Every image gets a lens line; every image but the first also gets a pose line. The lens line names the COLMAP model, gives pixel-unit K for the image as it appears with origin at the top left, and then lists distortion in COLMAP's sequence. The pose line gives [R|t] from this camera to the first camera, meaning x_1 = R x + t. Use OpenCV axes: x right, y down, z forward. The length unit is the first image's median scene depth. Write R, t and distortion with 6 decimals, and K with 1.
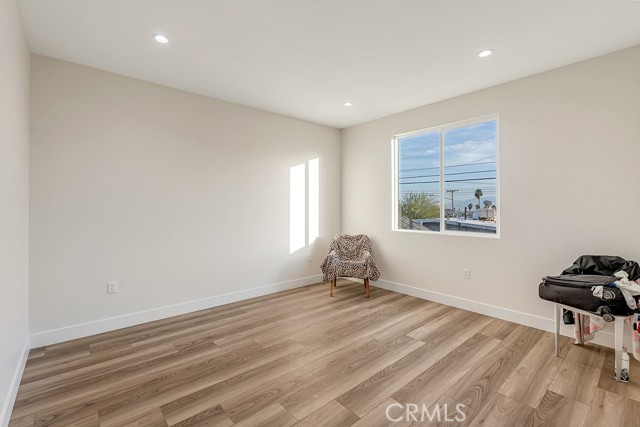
lens RADIAL K [[283.6, 0, 318.9], [0, 283.6, 210.1], [0, 0, 1]] dist [0.004611, 0.000315]
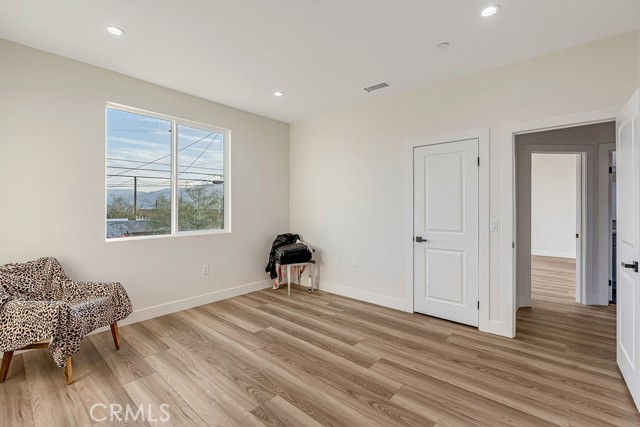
lens RADIAL K [[283.6, 0, 319.2], [0, 283.6, 209.6], [0, 0, 1]] dist [0.004611, 0.000315]
pose [[-0.122826, -0.007867, 0.992397, -0.681101], [0.008422, 0.999924, 0.008969, -0.005979], [-0.992392, 0.009459, -0.122751, 0.839112]]
